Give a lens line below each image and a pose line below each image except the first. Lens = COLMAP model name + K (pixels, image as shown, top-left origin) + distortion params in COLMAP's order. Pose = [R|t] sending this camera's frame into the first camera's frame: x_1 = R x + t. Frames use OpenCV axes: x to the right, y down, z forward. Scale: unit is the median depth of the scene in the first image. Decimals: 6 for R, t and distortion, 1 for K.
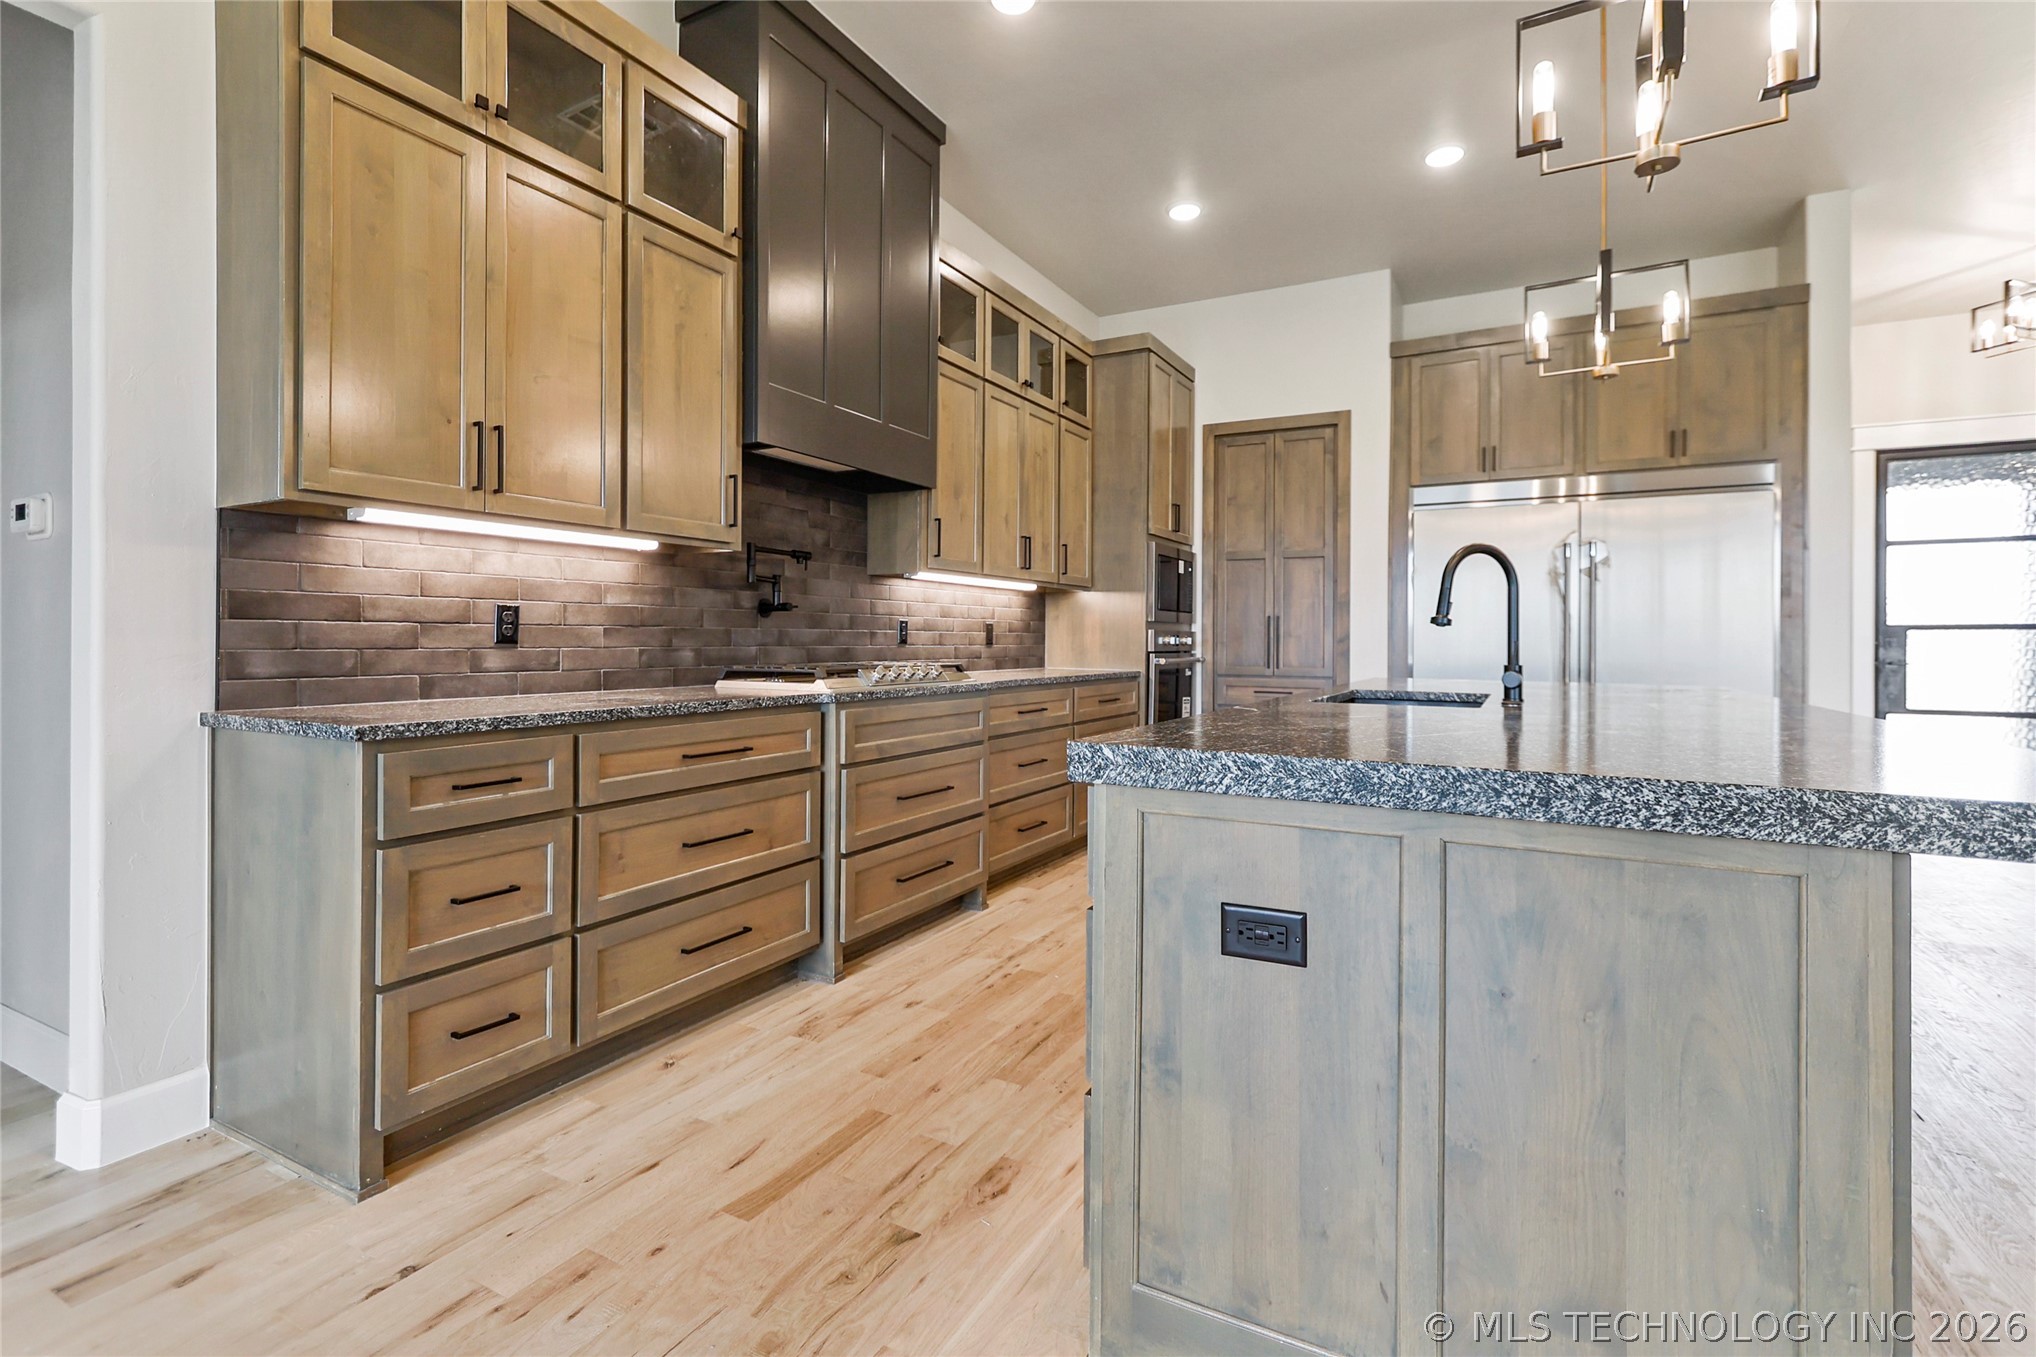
lens RADIAL K [[937.1, 0, 1029.1], [0, 937.1, 638.7], [0, 0, 1]] dist [0.002951, 0.001161]
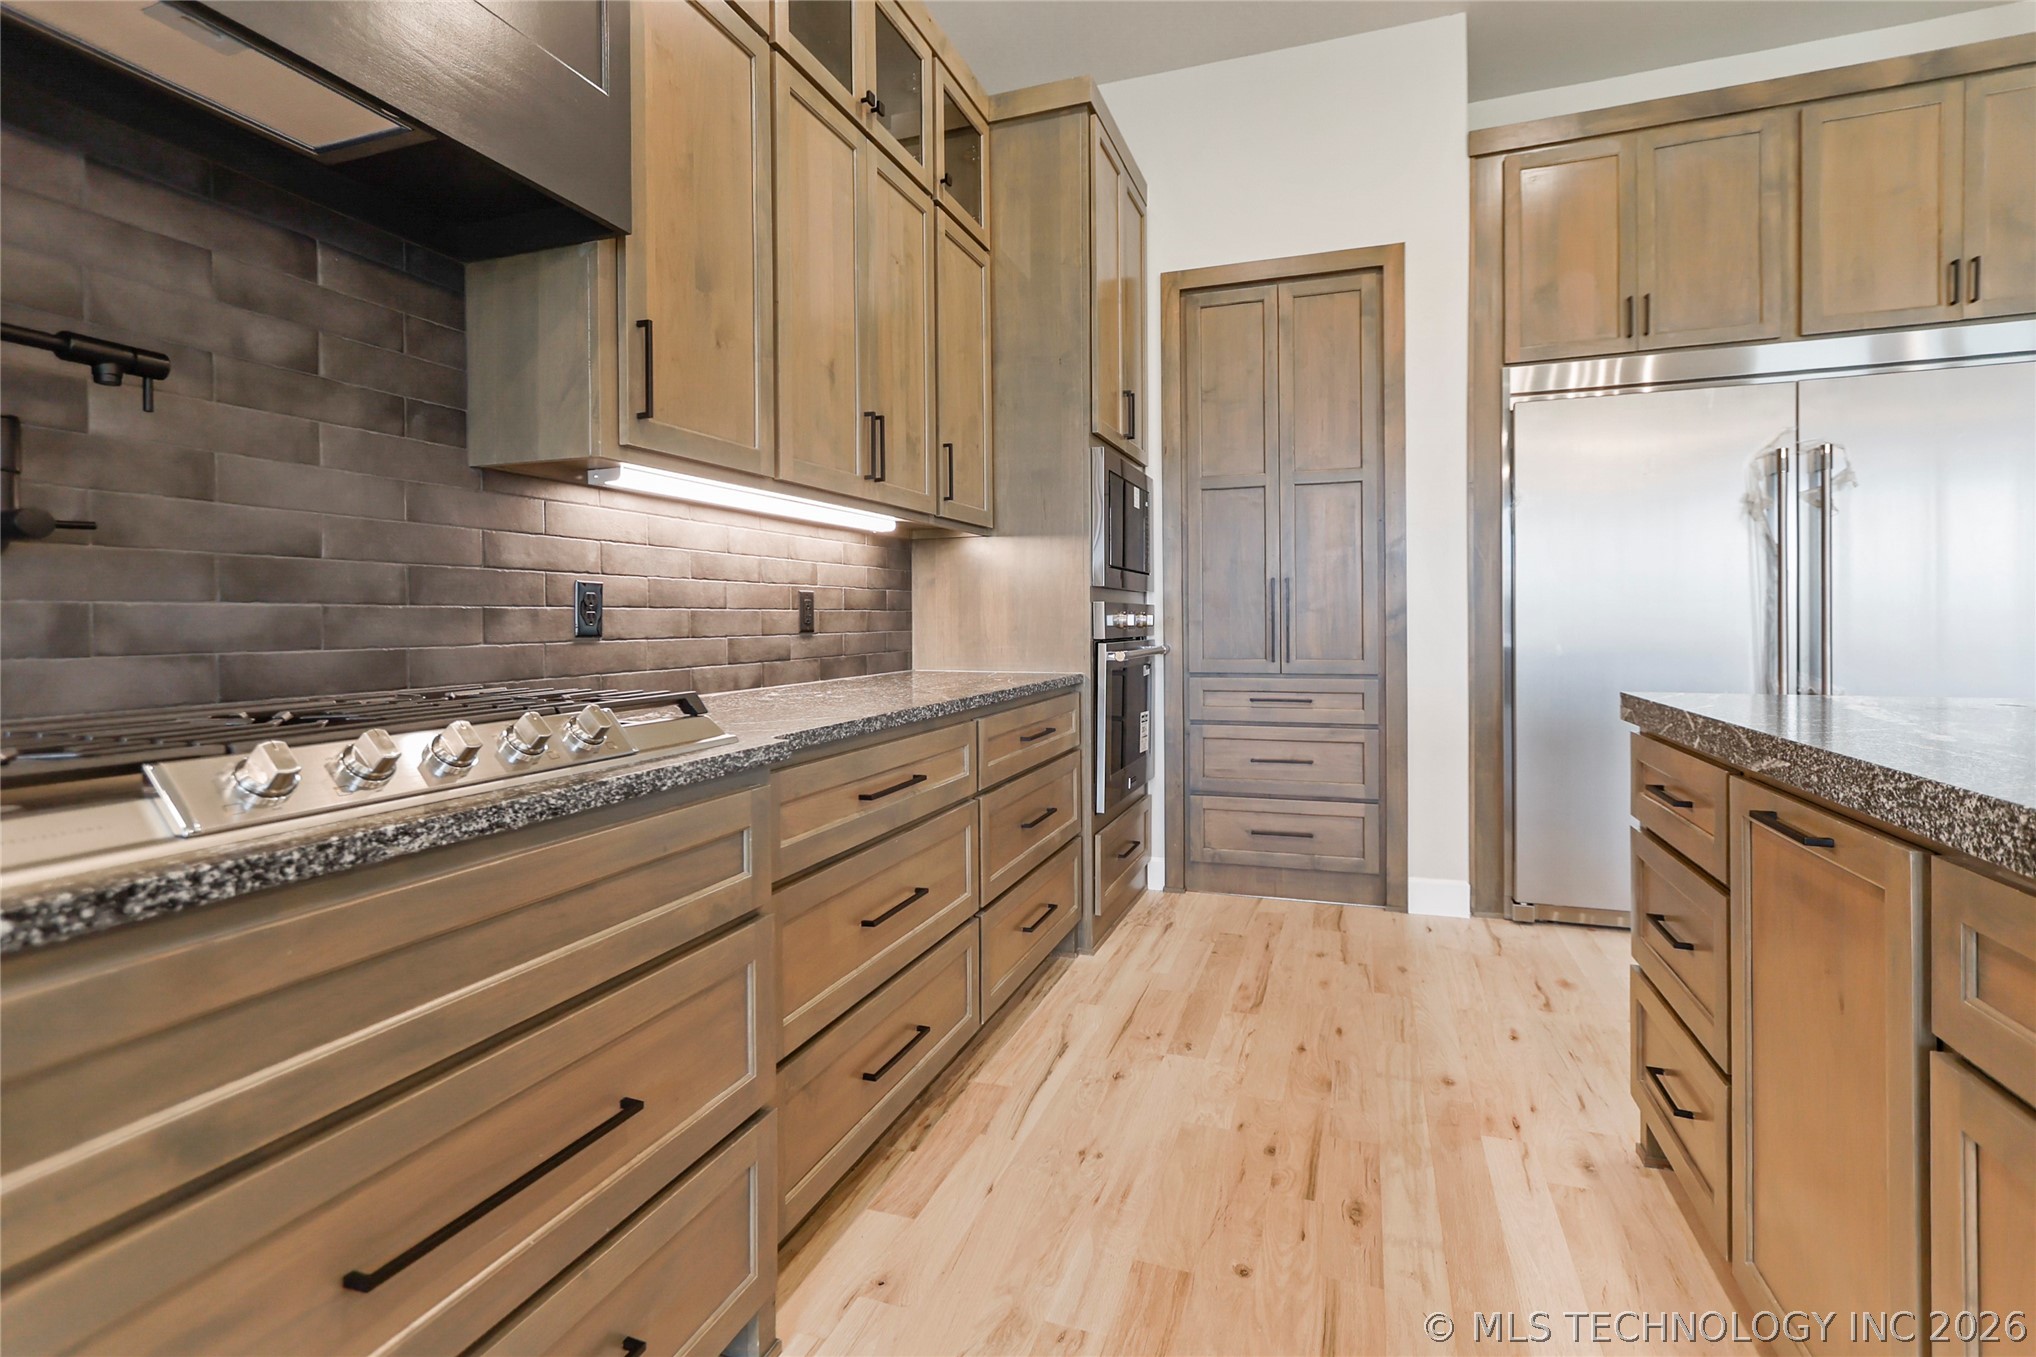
lens RADIAL K [[937.1, 0, 1021.4], [0, 937.1, 624.9], [0, 0, 1]] dist [0.002951, 0.001161]
pose [[0.989428, -0.014898, 0.144260, 0.000683], [0.013701, 0.999863, 0.009286, -0.001433], [-0.144379, -0.007211, 0.989496, 0.504516]]
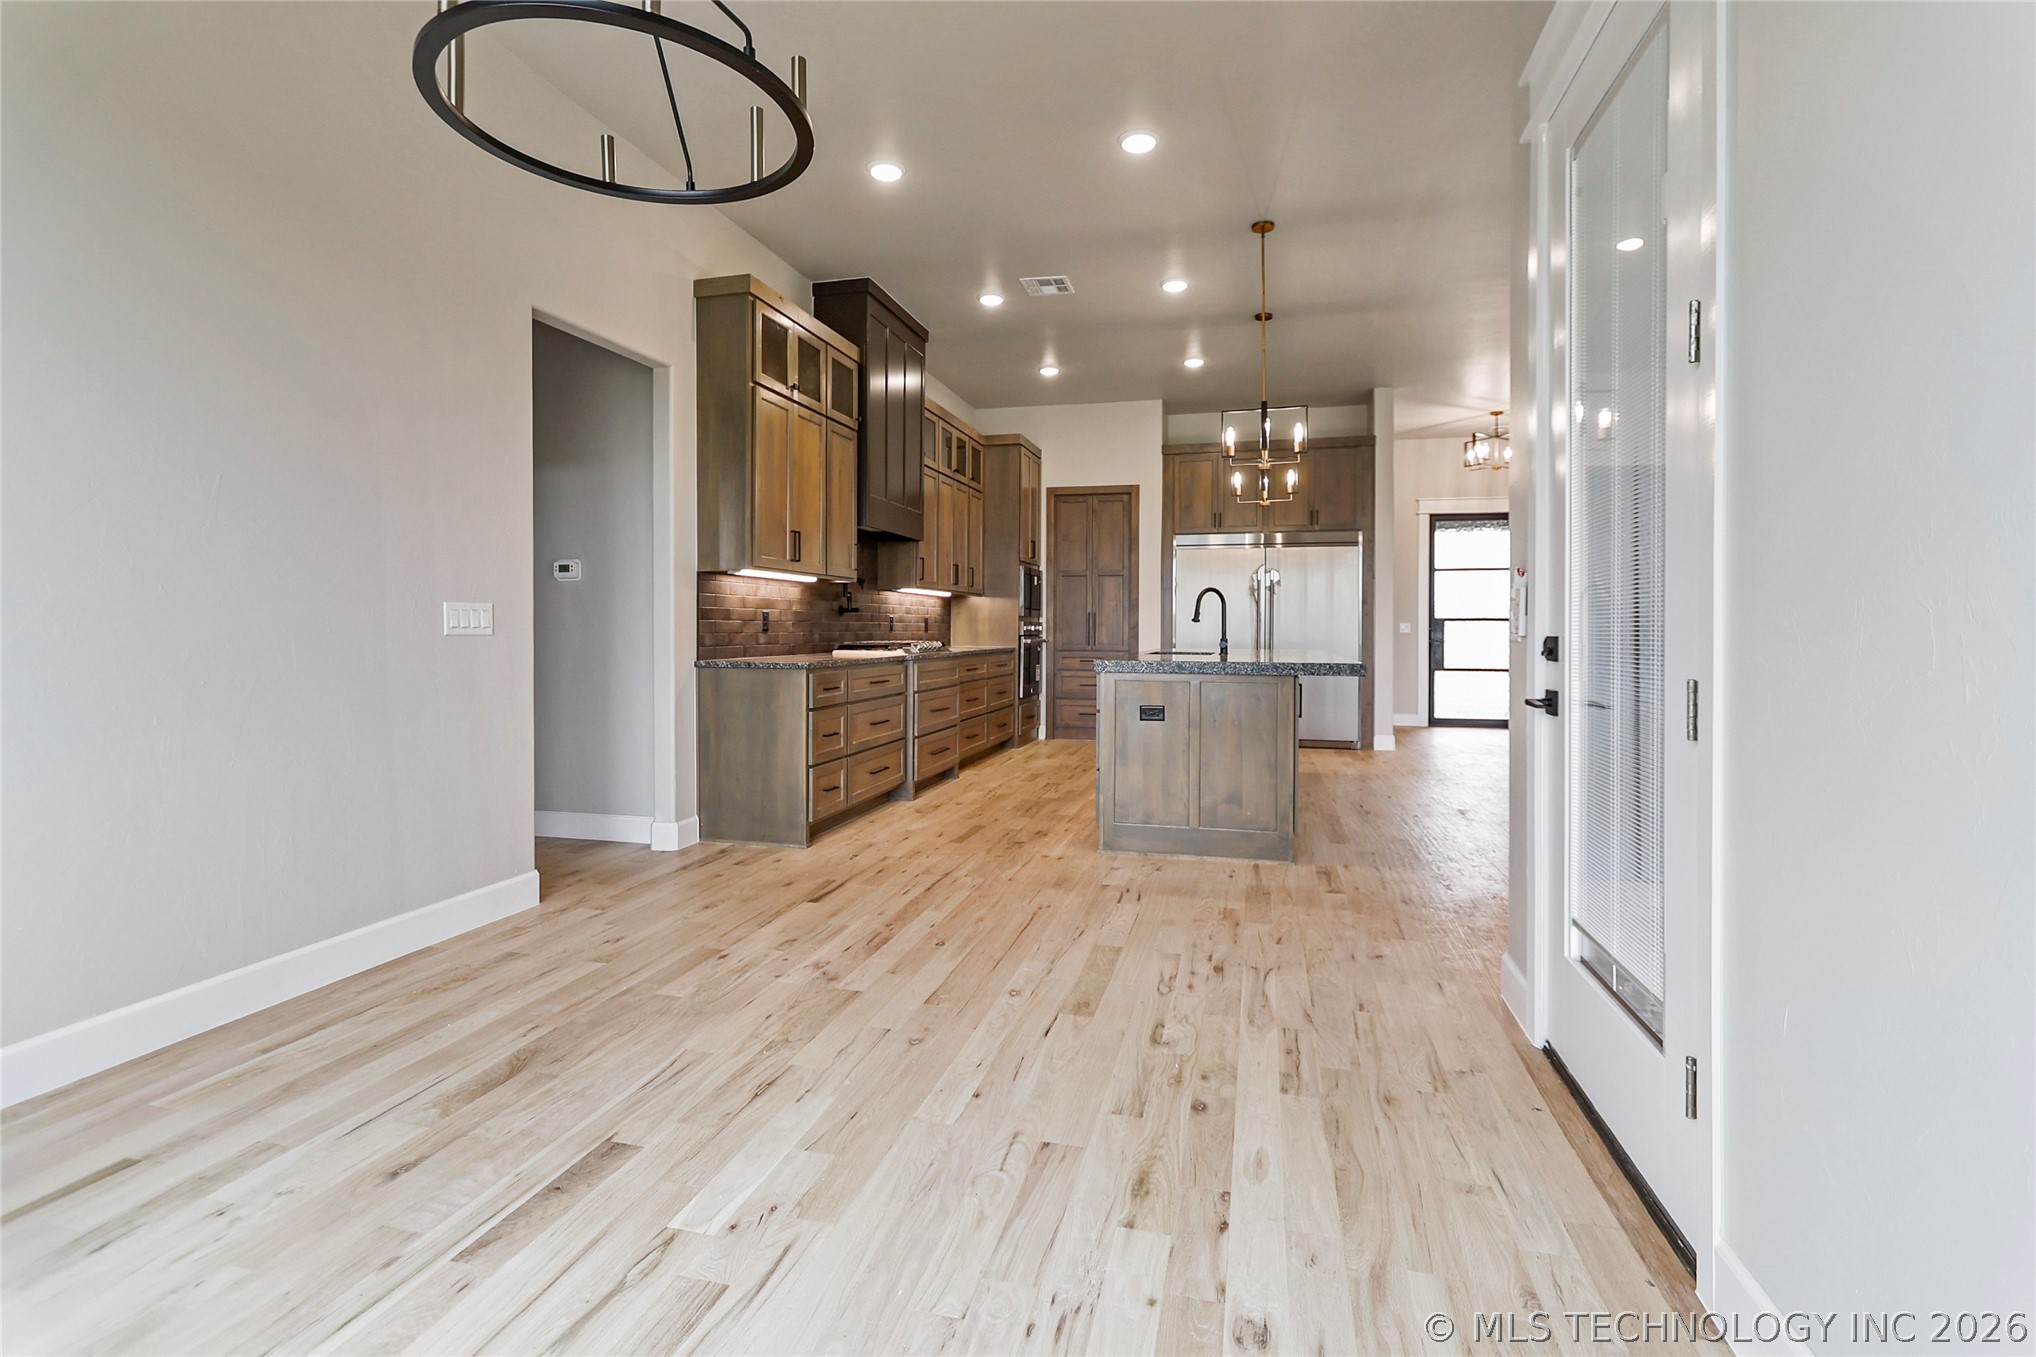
lens RADIAL K [[937.1, 0, 1018.0], [0, 937.1, 629.5], [0, 0, 1]] dist [0.002951, 0.001161]
pose [[0.971262, -0.001937, 0.238006, -0.289956], [0.000838, 0.999989, 0.004716, -0.003656], [-0.238012, -0.004381, 0.971252, -0.617620]]
